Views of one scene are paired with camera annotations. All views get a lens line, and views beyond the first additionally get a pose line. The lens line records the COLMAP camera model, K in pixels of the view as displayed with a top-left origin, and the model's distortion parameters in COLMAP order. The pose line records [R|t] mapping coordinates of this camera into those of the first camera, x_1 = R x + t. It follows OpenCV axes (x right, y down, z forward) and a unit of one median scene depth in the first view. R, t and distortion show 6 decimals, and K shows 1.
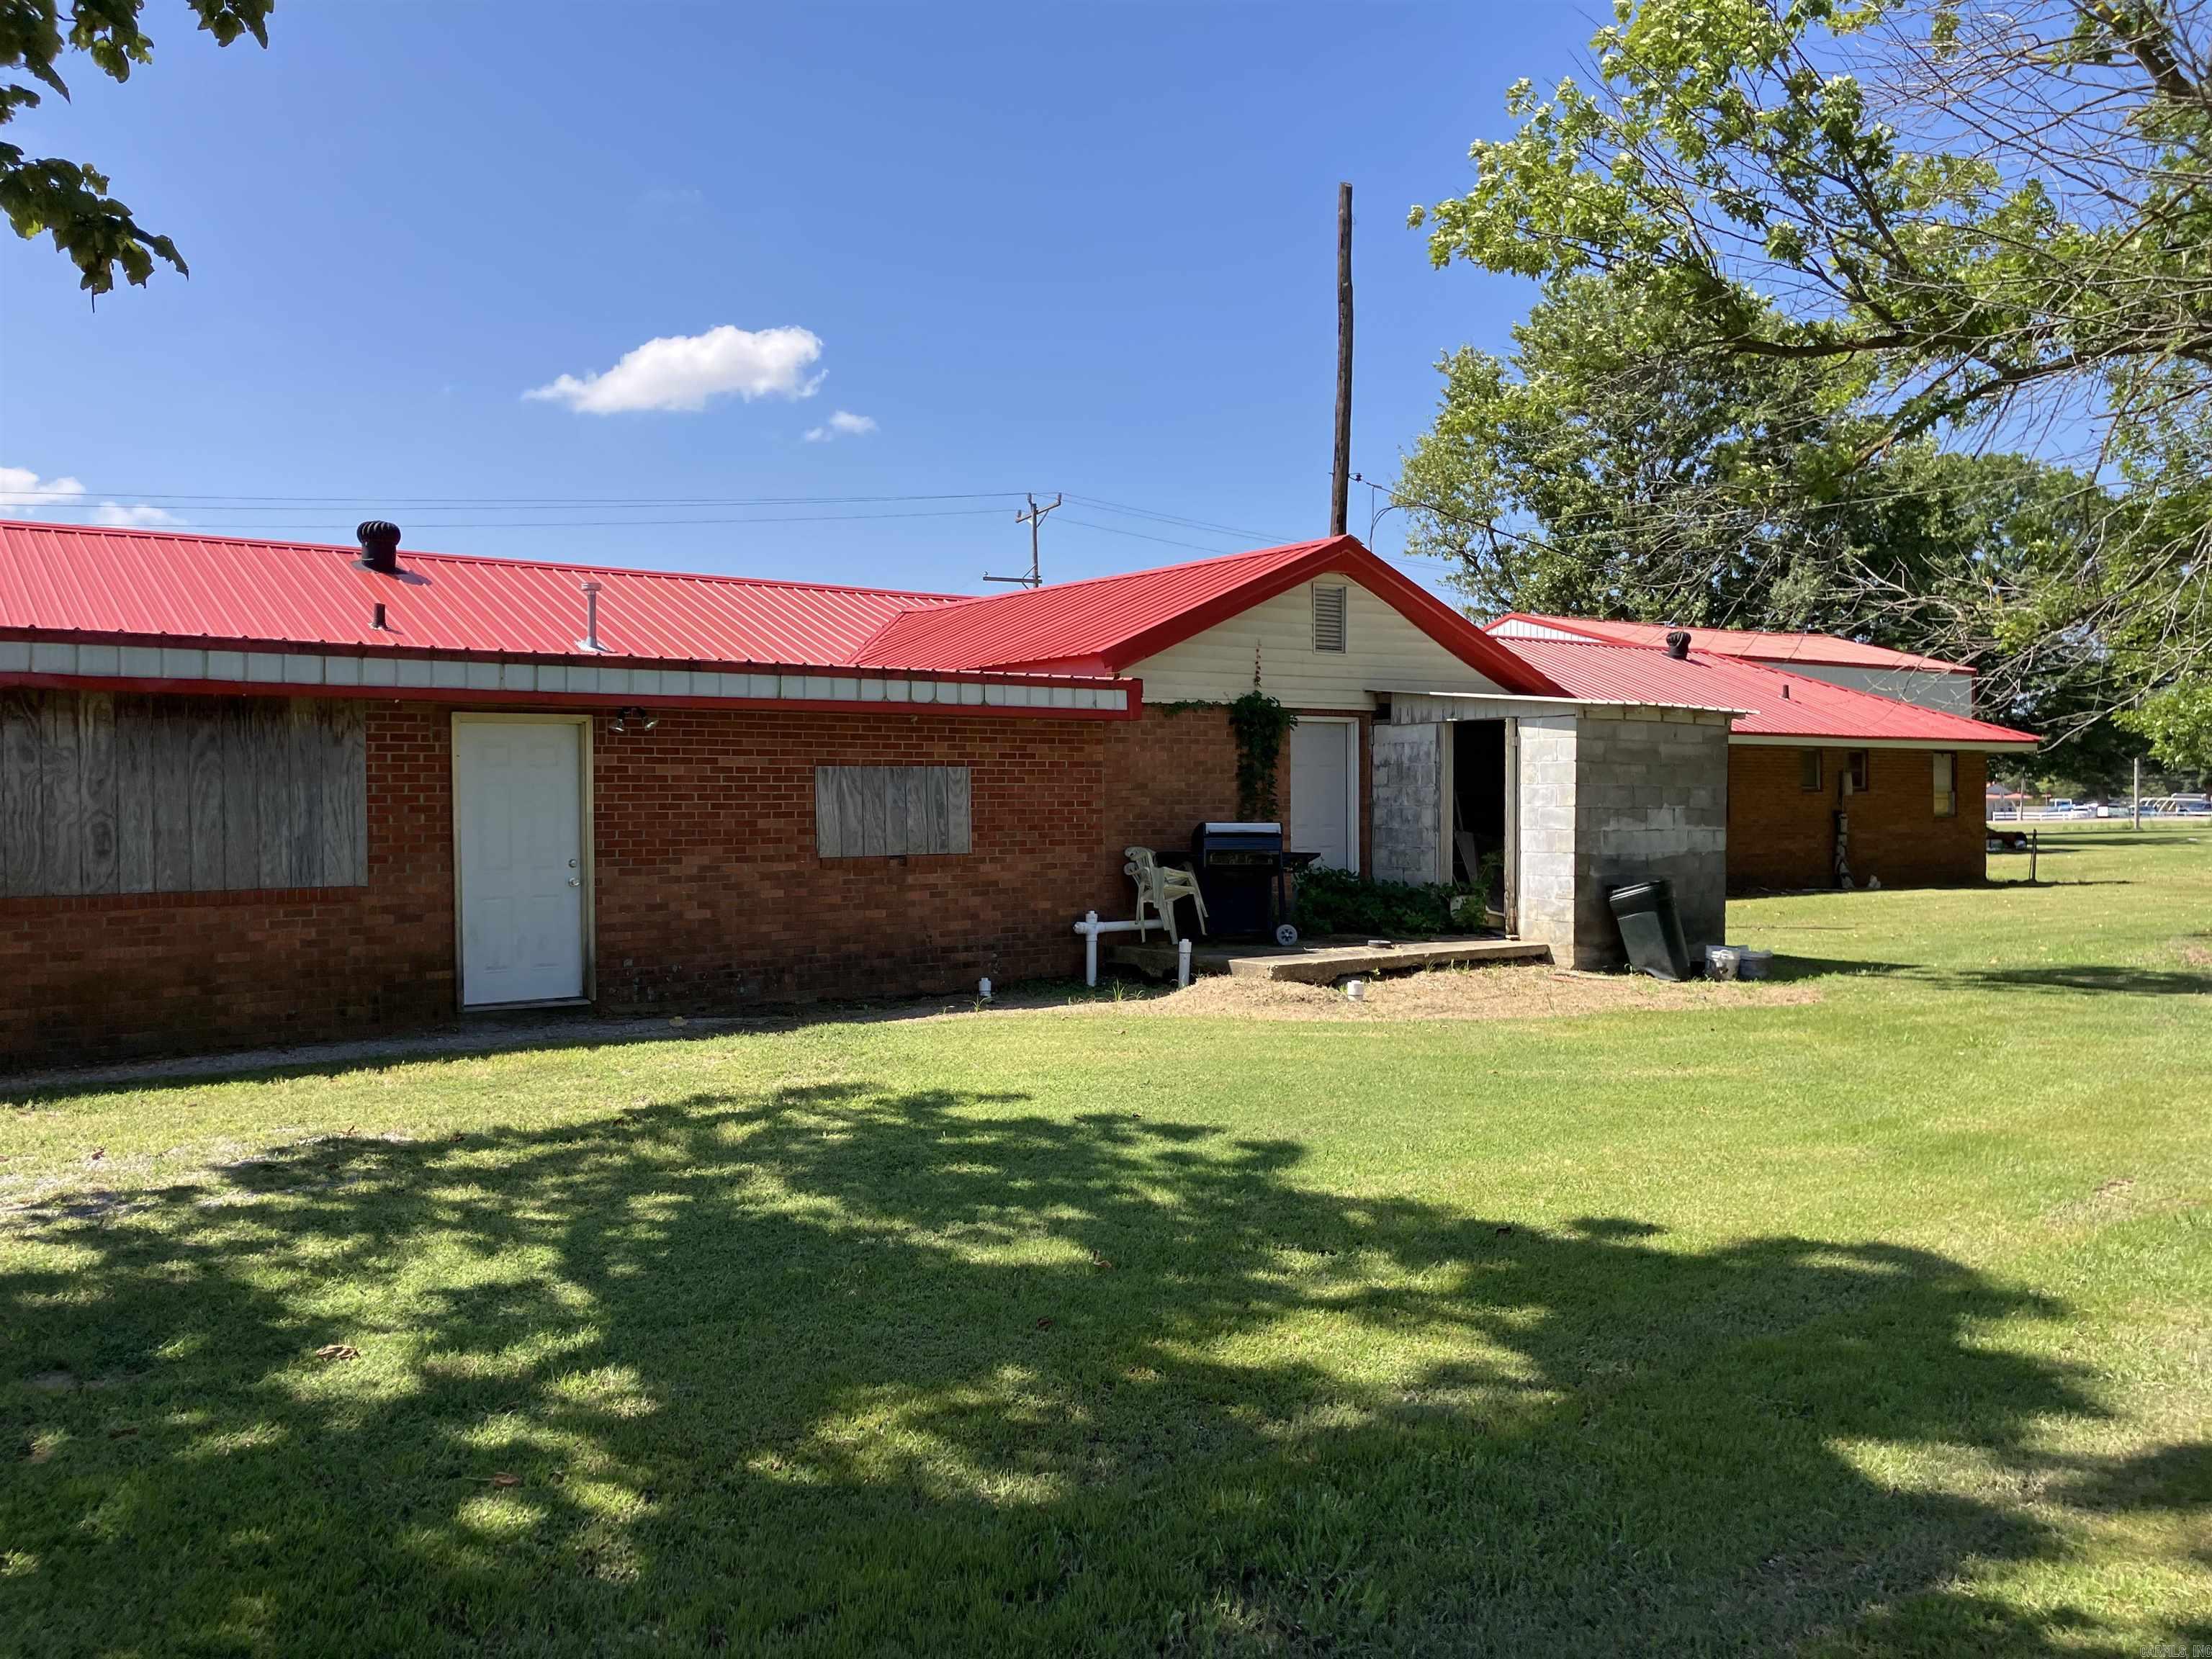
lens RADIAL K [[1881.7, 0, 1106.0], [0, 1881.7, 829.5], [0, 0, 1]] dist [-0.002717, 0.001723]
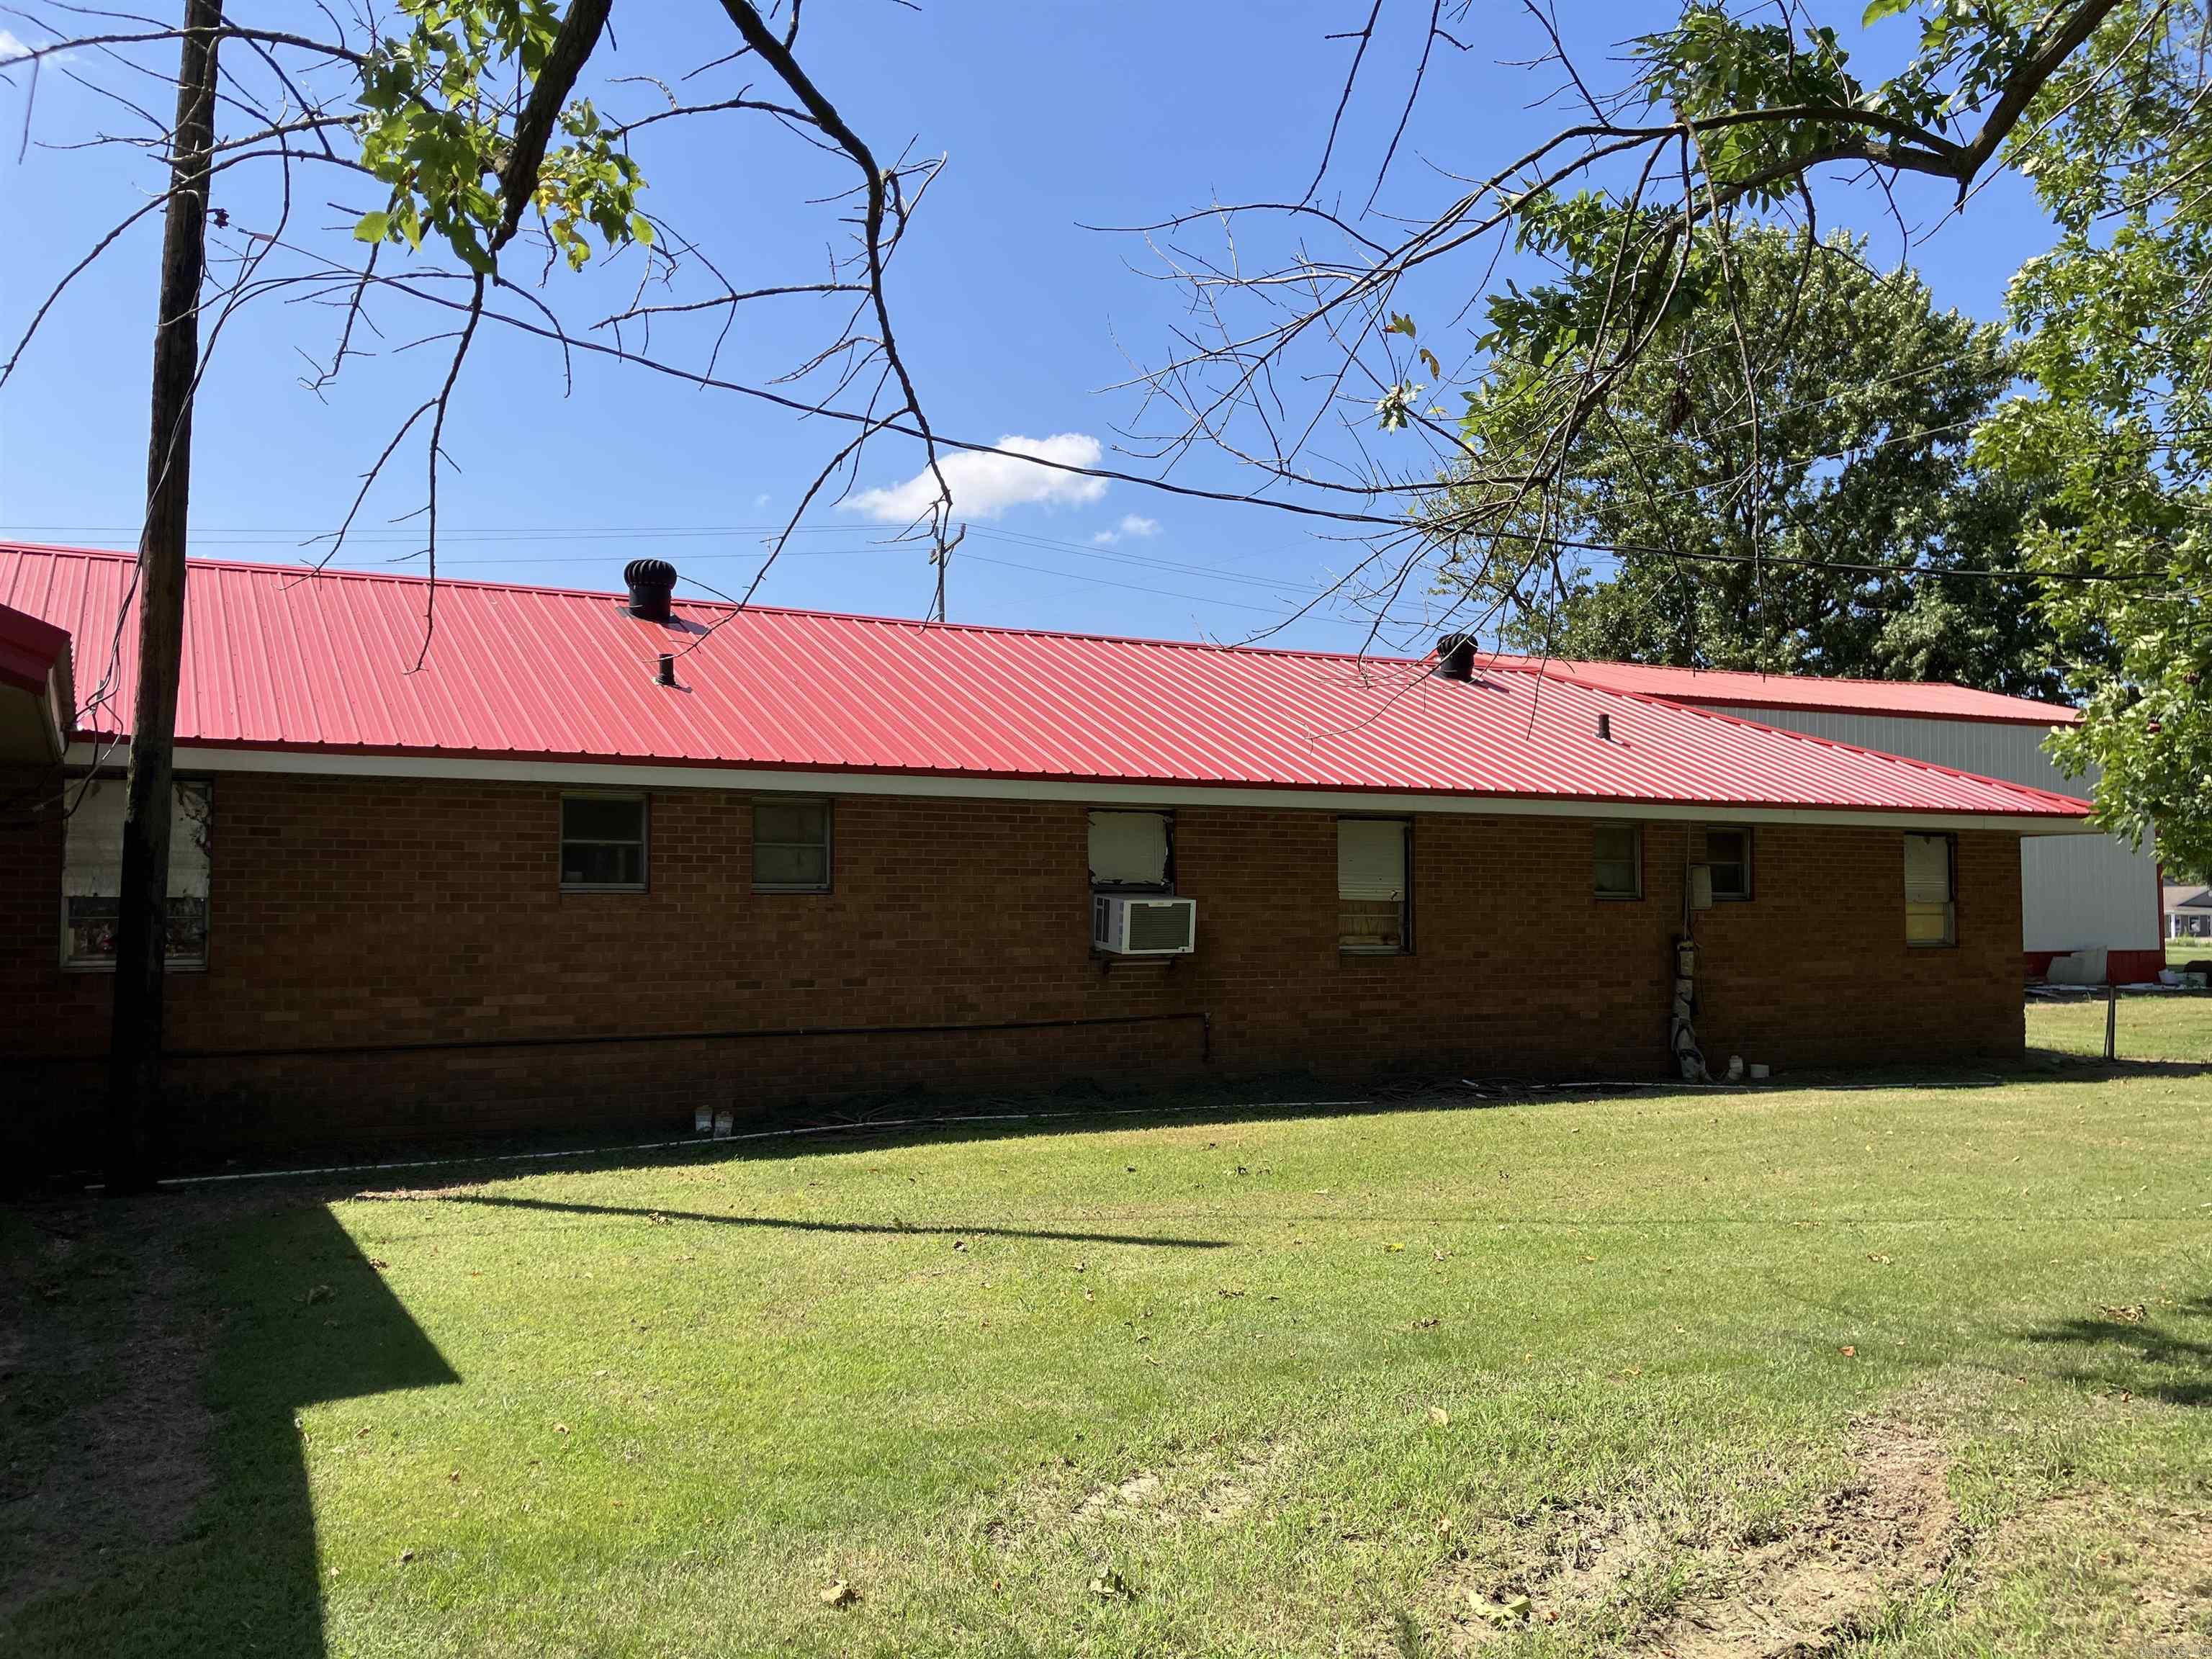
lens RADIAL K [[1881.7, 0, 1106.0], [0, 1881.7, 829.5], [0, 0, 1]] dist [-0.002717, 0.001723]
pose [[0.987491, 0.004660, -0.157609, 0.279597], [-0.013171, 0.998508, -0.052994, -0.008762], [0.157127, 0.054407, 0.986079, 0.381902]]
